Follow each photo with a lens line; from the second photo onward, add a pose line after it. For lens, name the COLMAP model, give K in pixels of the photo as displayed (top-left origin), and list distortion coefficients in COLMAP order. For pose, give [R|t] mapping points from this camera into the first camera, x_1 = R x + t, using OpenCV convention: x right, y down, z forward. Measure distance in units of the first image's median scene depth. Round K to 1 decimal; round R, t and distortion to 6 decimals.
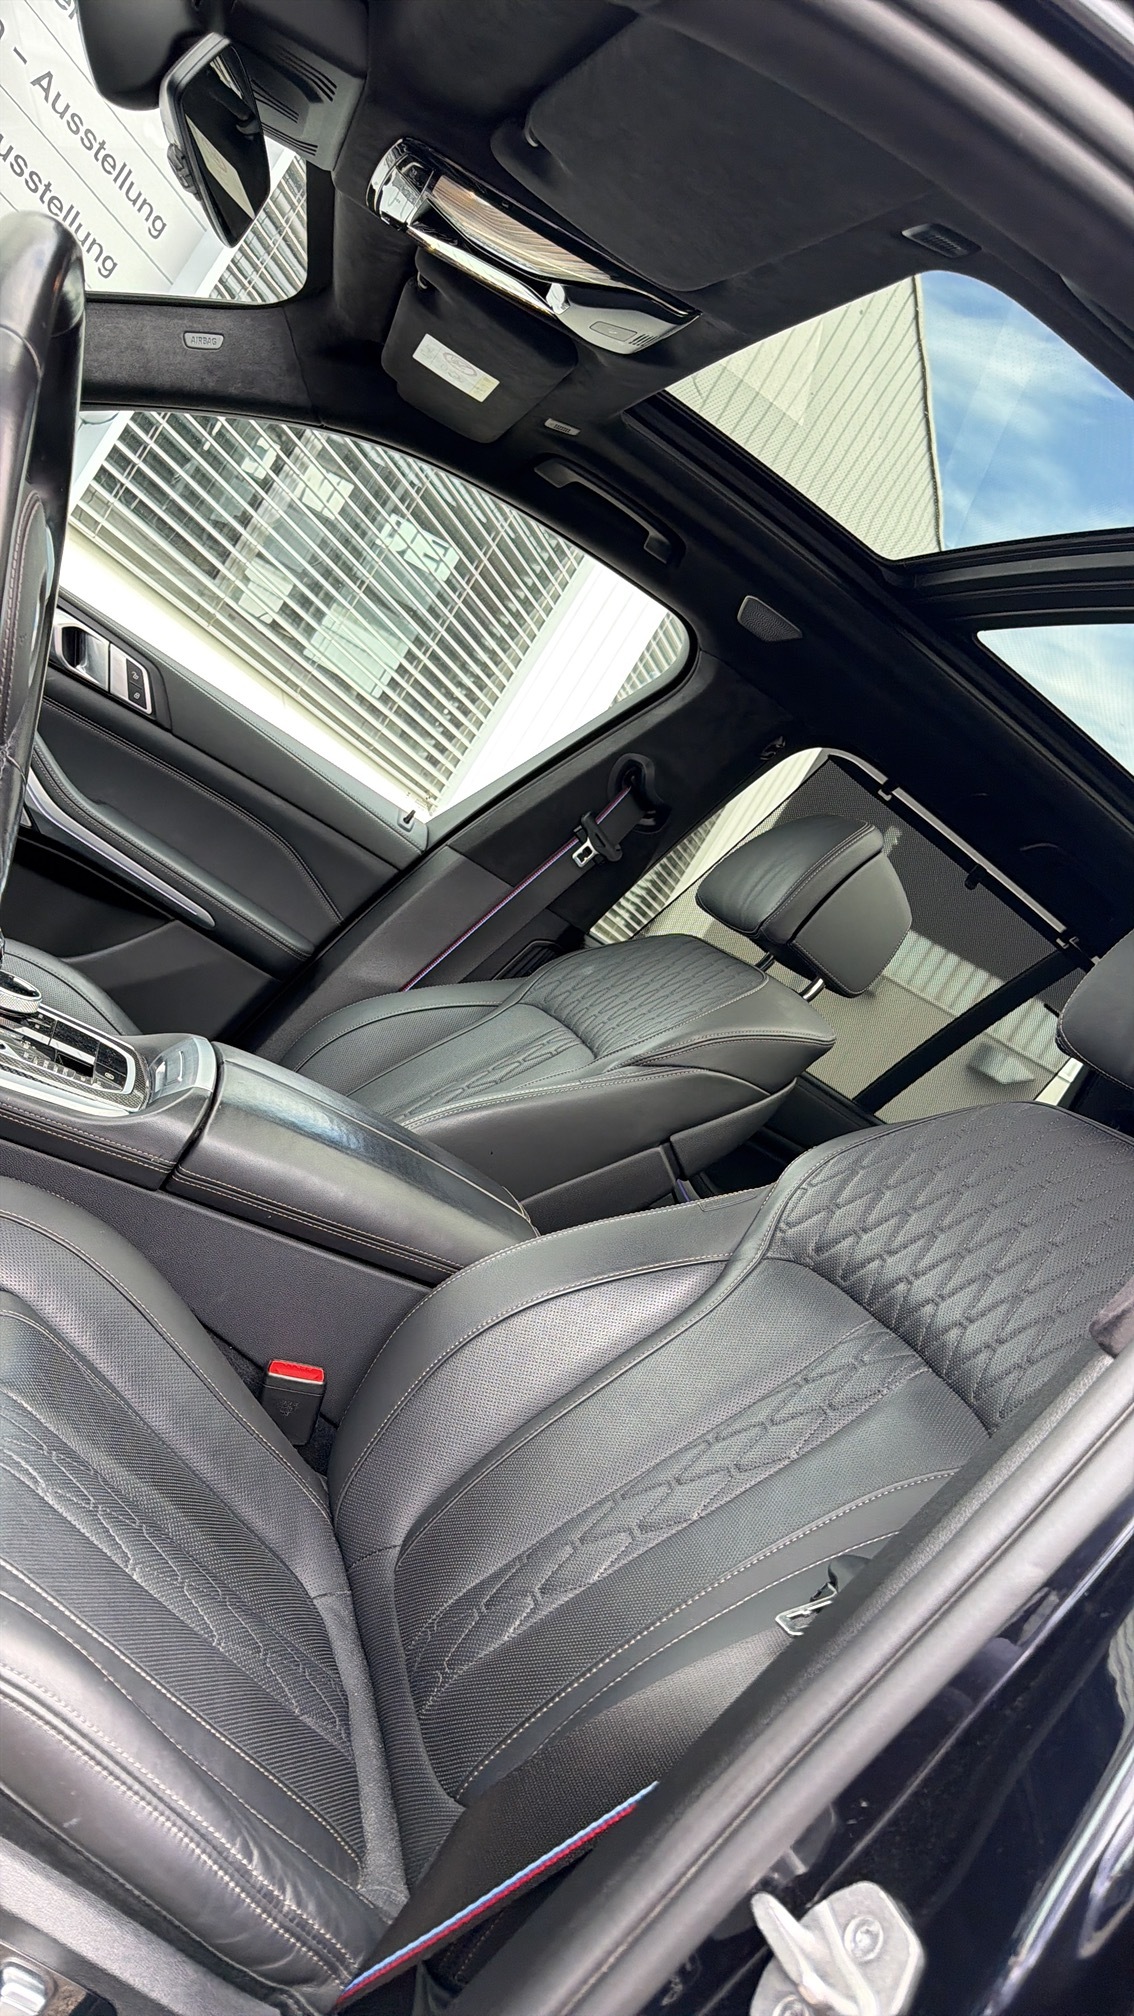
lens RADIAL K [[1438.8, 0, 567.0], [0, 1438.8, 1008.0], [0, 0, 1]] dist [-0.017608, -0.005126]
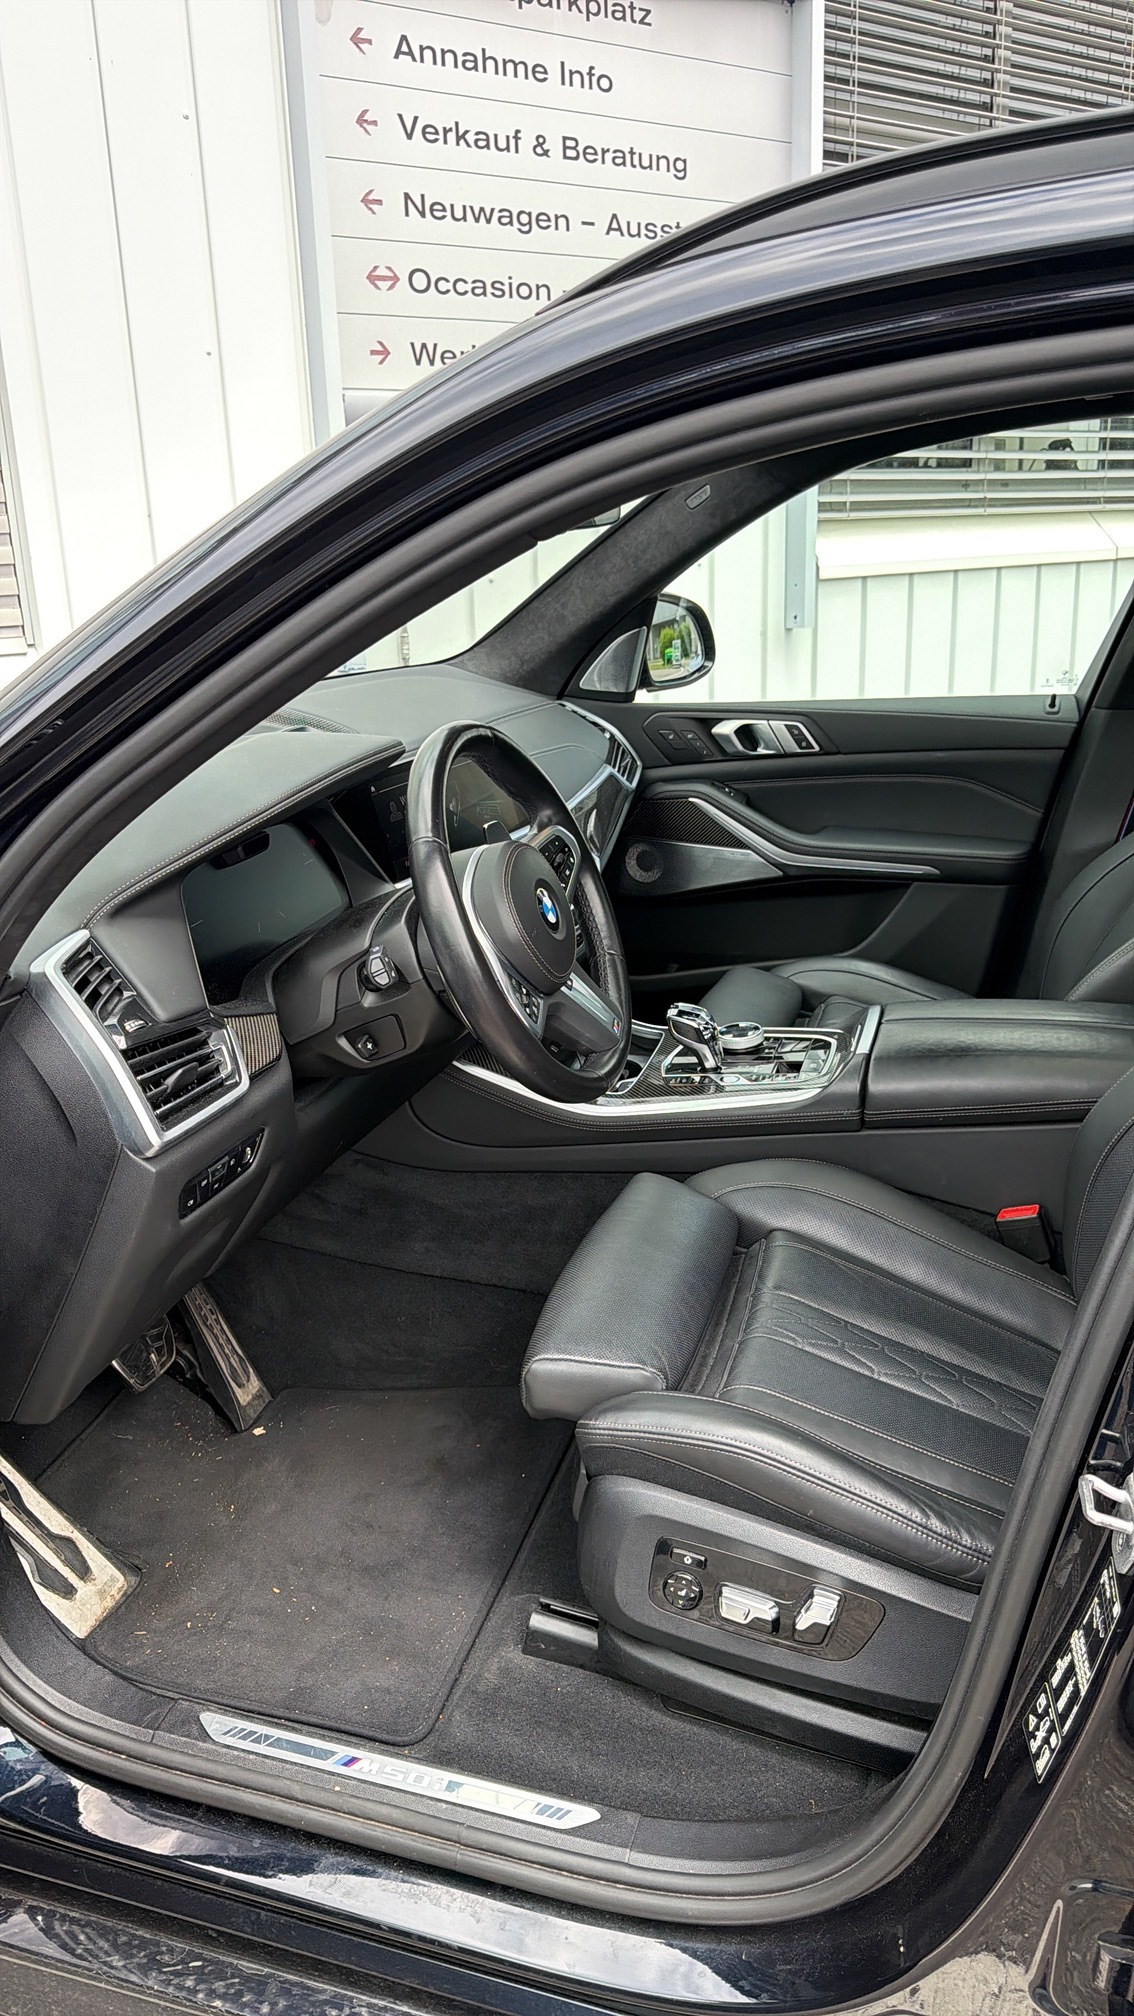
lens RADIAL K [[1438.8, 0, 567.0], [0, 1438.8, 1008.0], [0, 0, 1]] dist [-0.017608, -0.005126]
pose [[0.643501, -0.385008, -0.661570, 0.322203], [0.449913, 0.889480, -0.080018, -0.000349], [0.619261, -0.246157, 0.745602, -0.144650]]
